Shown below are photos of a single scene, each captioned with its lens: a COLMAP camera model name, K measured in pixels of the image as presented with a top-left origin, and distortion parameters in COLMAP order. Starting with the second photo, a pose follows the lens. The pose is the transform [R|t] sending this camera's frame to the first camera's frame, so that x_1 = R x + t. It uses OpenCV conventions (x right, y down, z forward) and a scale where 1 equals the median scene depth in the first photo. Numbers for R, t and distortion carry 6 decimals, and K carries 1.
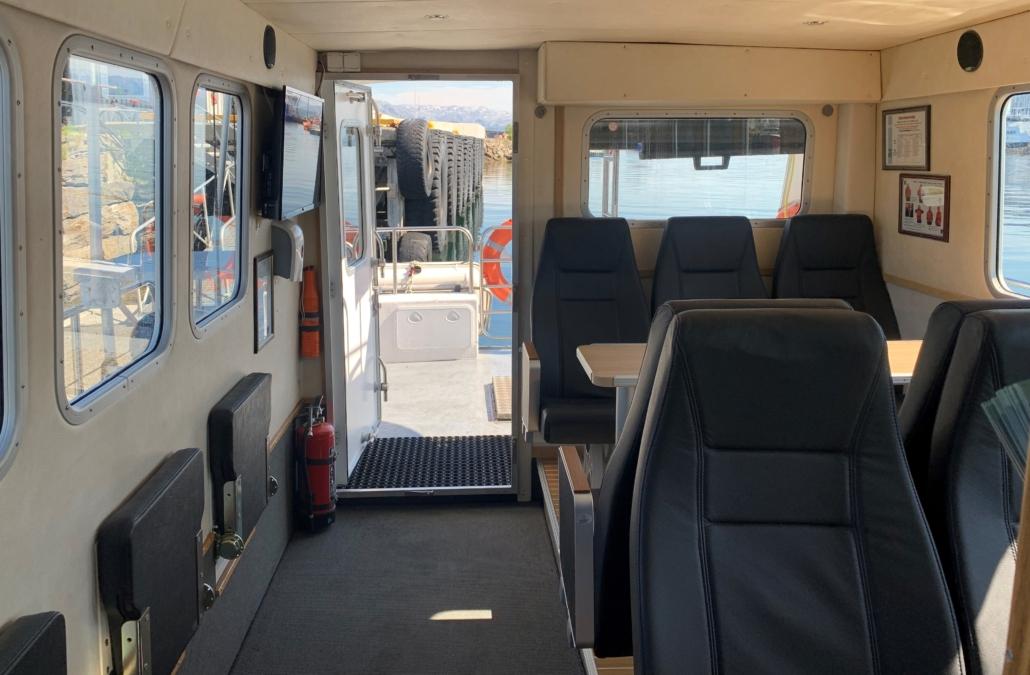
lens RADIAL K [[811.6, 0, 513.0], [0, 811.6, 284.2], [0, 0, 1]] dist [0.007273, 0.005030]
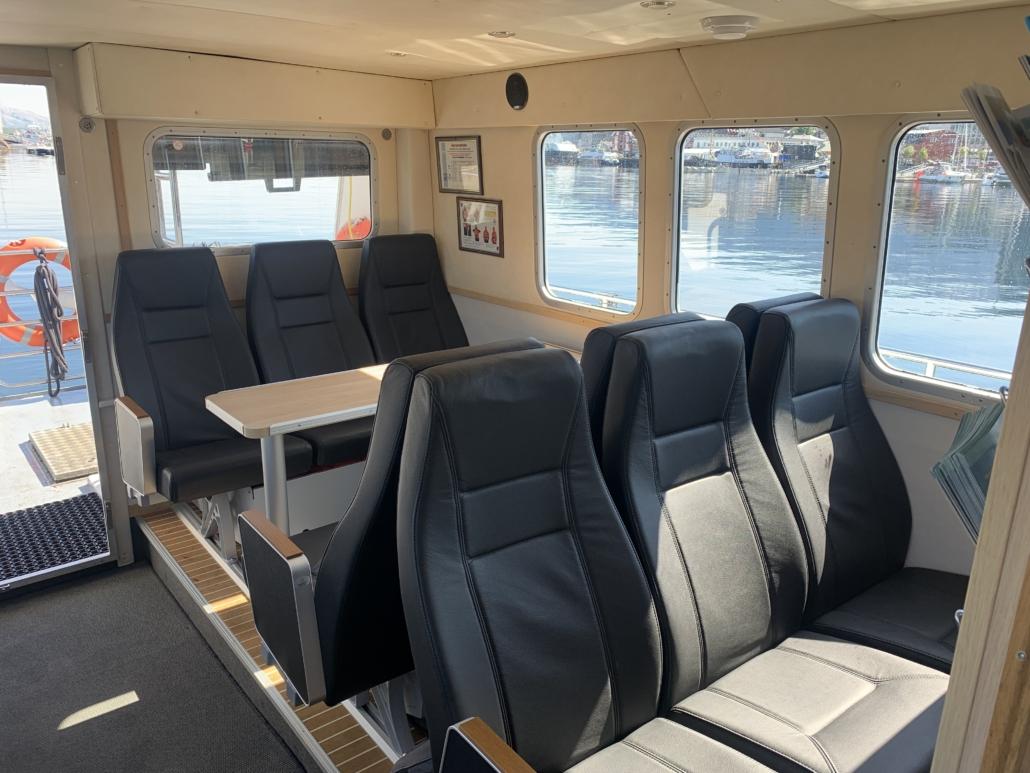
lens RADIAL K [[767.8, 0, 515.0], [0, 767.8, 386.5], [0, 0, 1]] dist [0.070209, -0.108479]
pose [[0.809684, -0.150698, 0.567187, -0.106435], [0.074732, 0.985077, 0.155045, -0.036060], [-0.582088, -0.083151, 0.808863, 0.063609]]
